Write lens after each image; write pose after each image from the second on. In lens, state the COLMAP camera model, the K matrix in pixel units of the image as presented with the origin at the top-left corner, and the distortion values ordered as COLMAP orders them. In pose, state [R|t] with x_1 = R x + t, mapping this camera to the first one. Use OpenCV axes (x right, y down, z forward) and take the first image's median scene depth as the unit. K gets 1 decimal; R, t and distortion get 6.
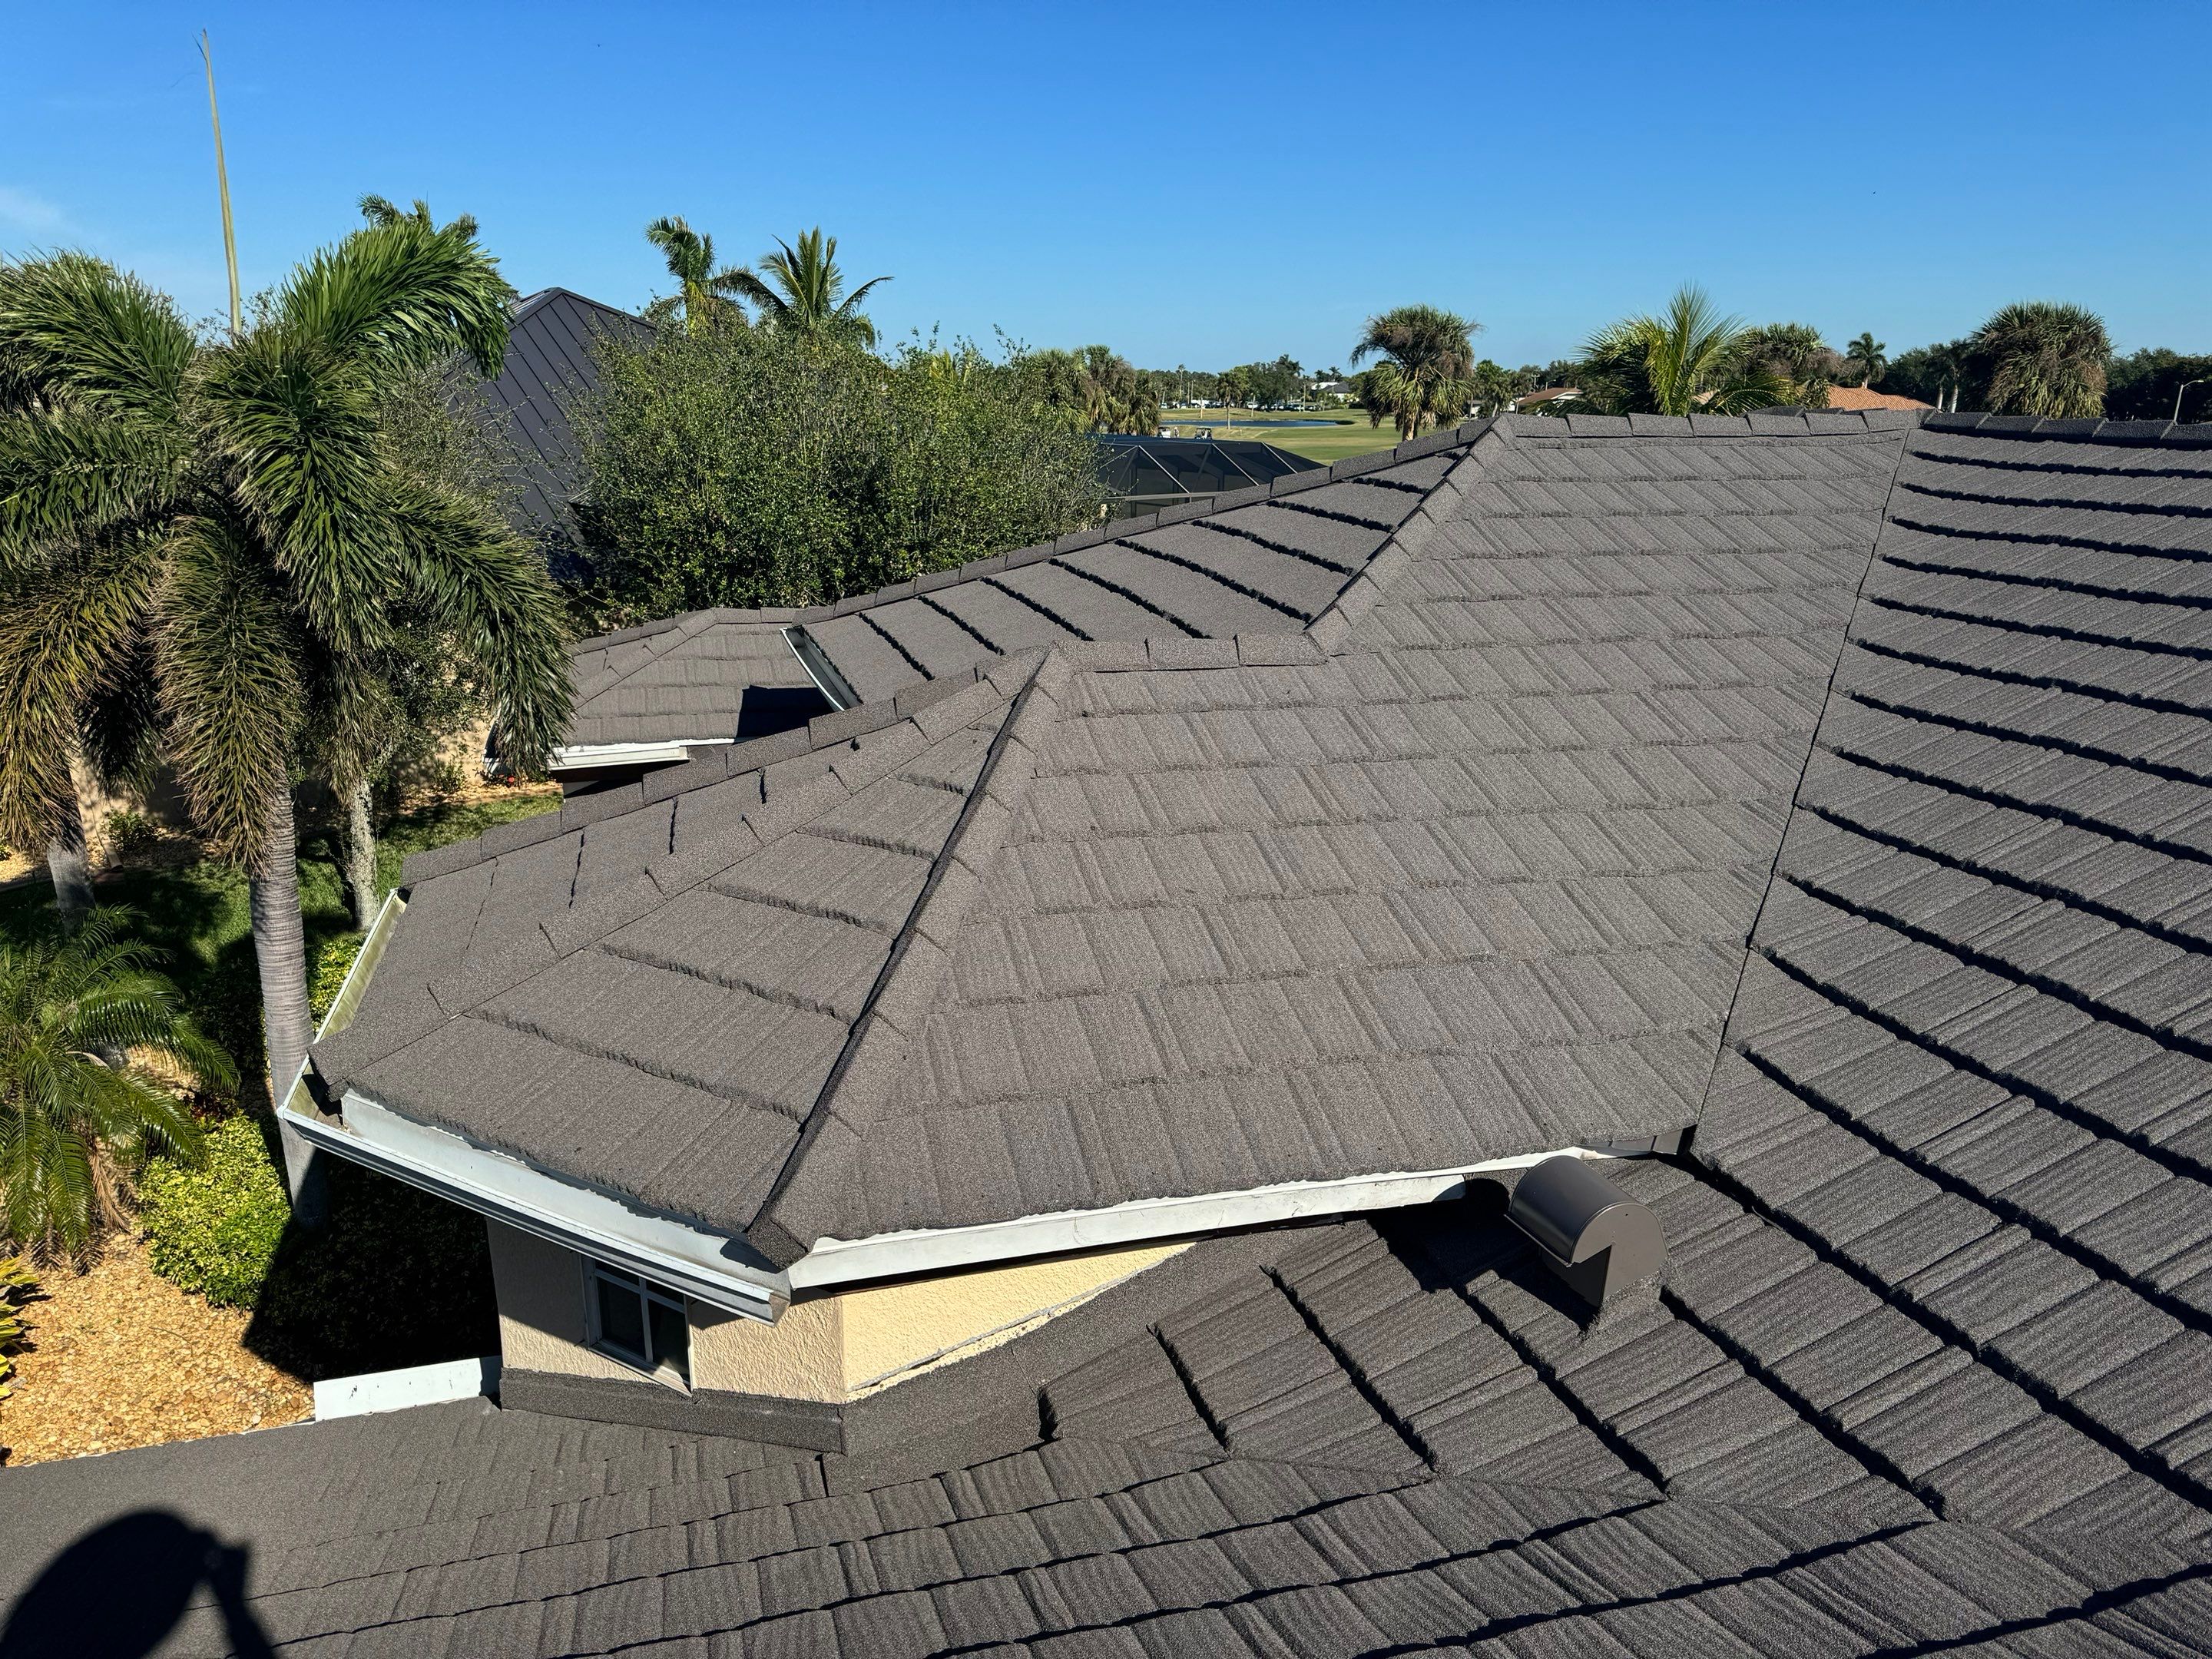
lens RADIAL K [[1561.6, 0, 1106.0], [0, 1561.6, 829.5], [0, 0, 1]] dist [0.124193, -0.159042]
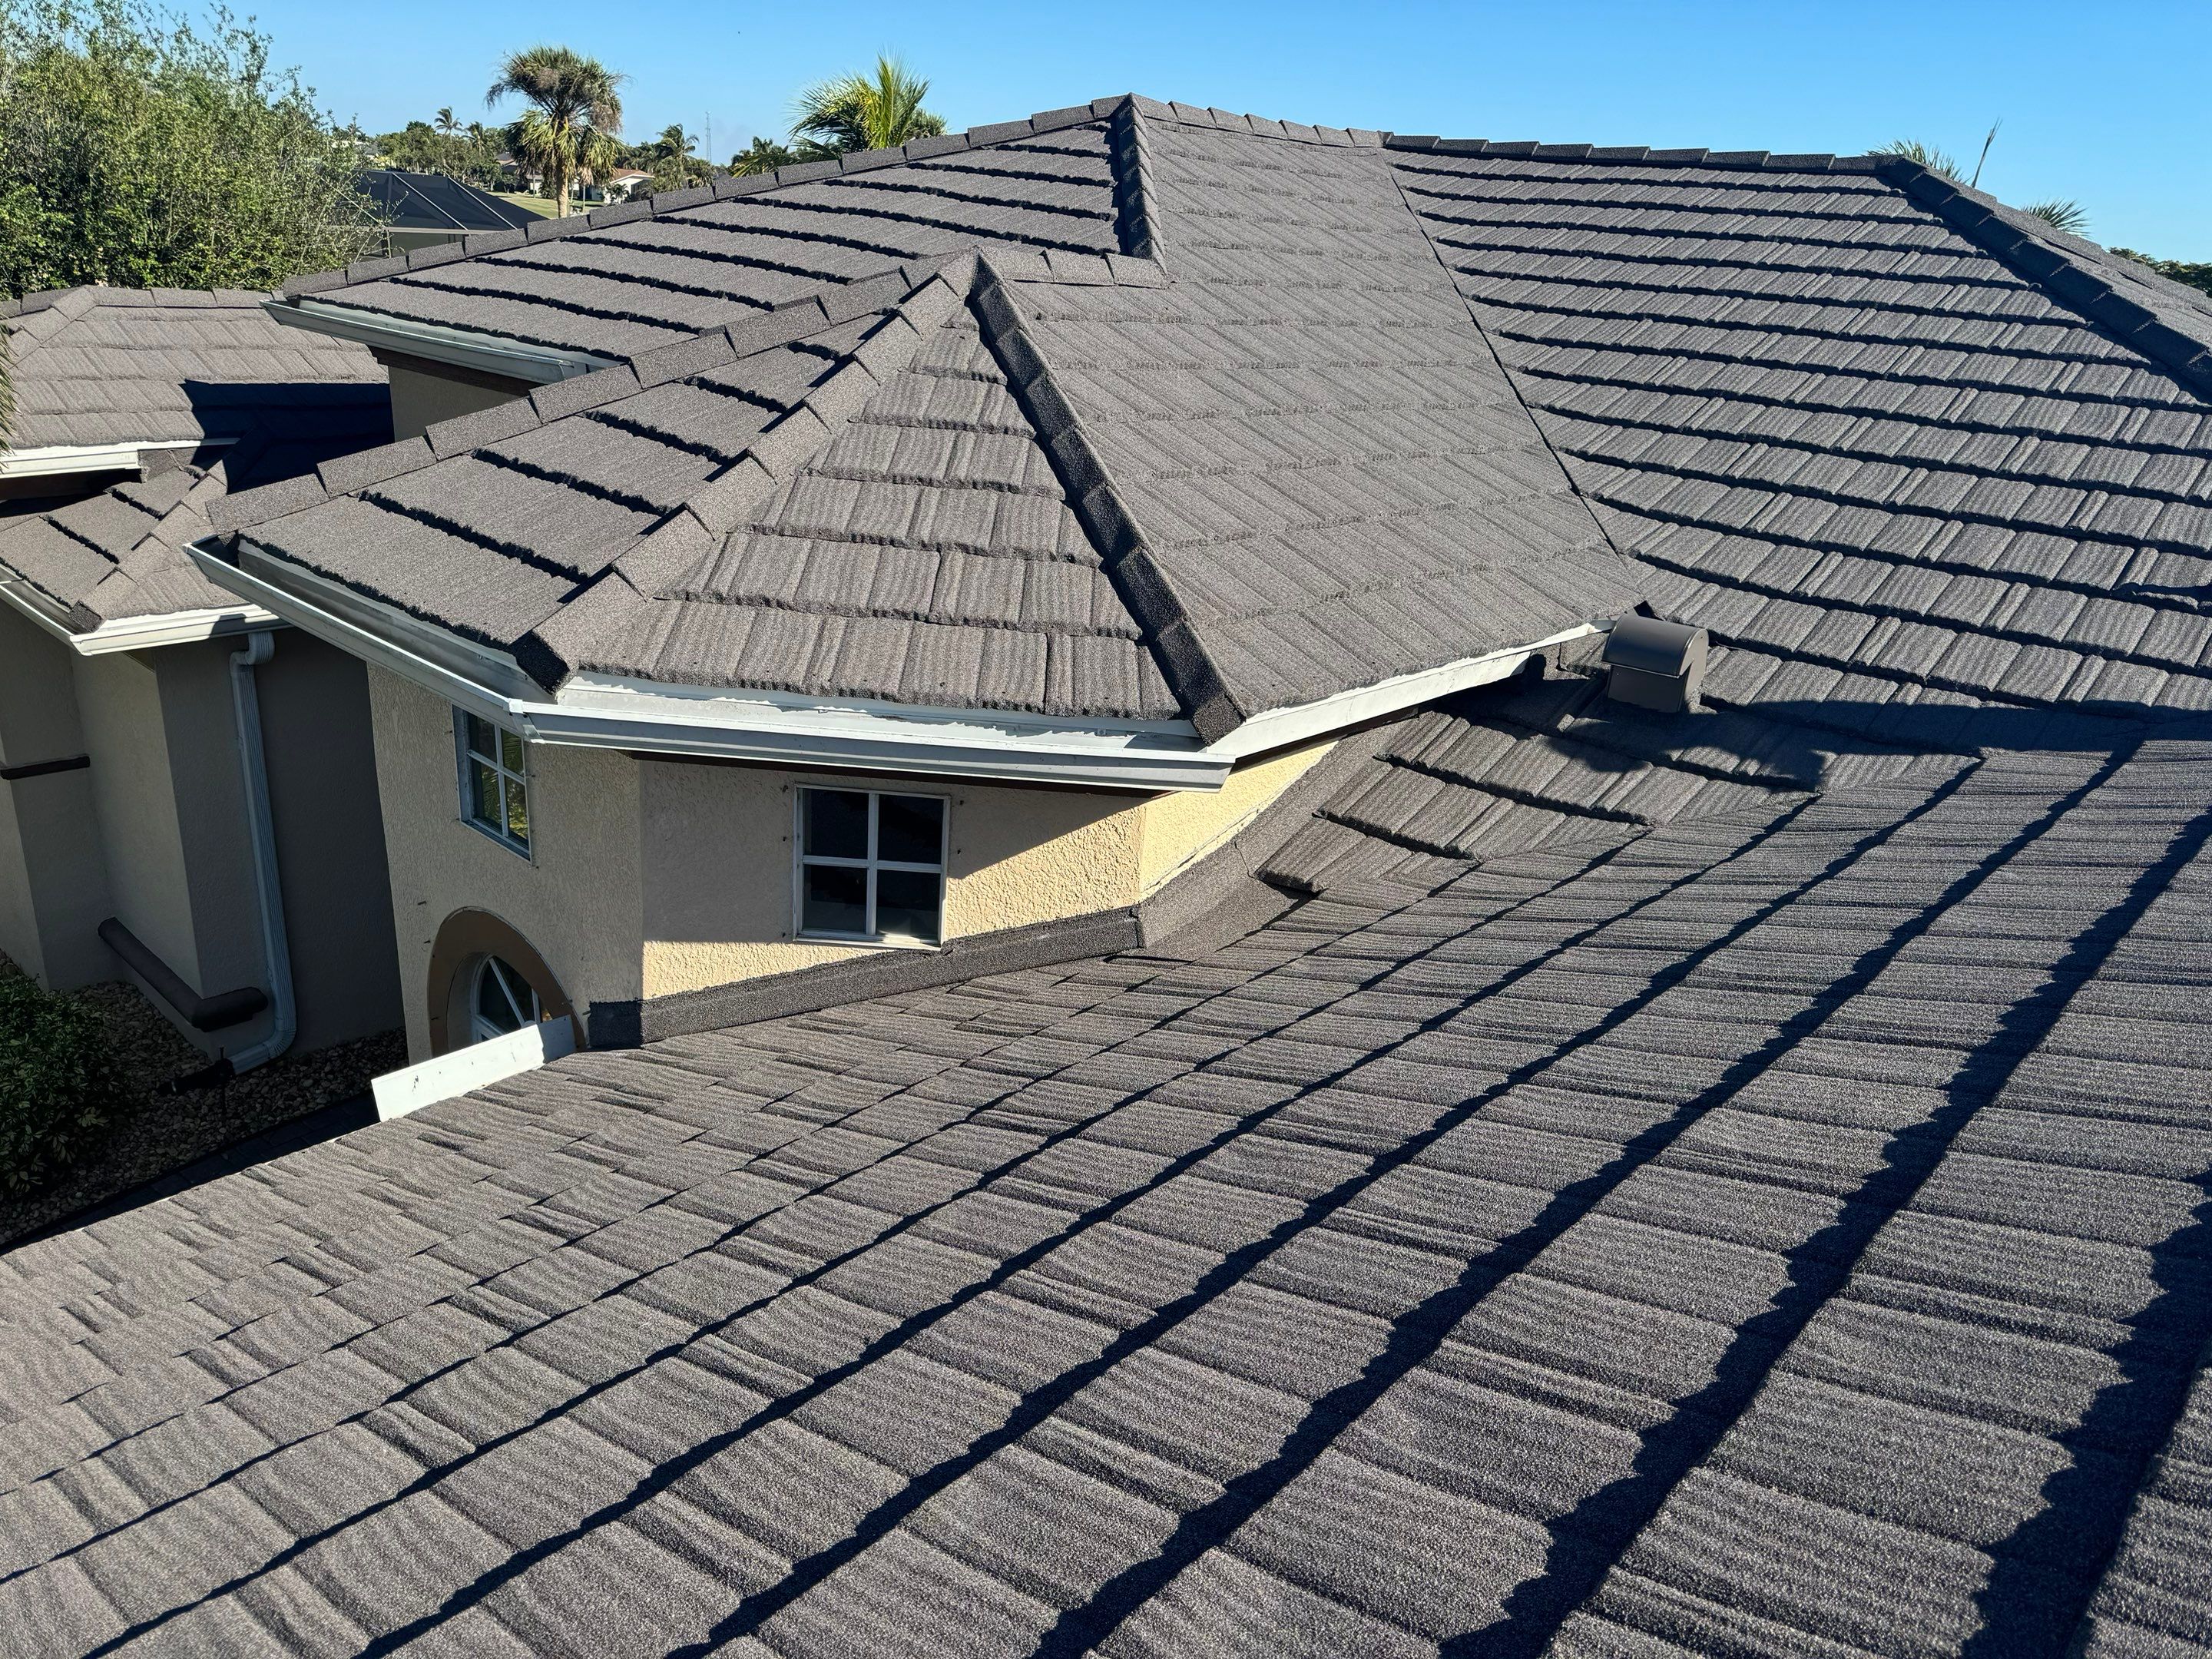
lens RADIAL K [[1558.5, 0, 1095.2], [0, 1558.5, 835.6], [0, 0, 1]] dist [0.120095, -0.150562]
pose [[0.842337, -0.138750, 0.520785, -0.655085], [0.076449, 0.987283, 0.139385, 0.138809], [-0.533502, -0.077596, 0.842232, 0.084584]]
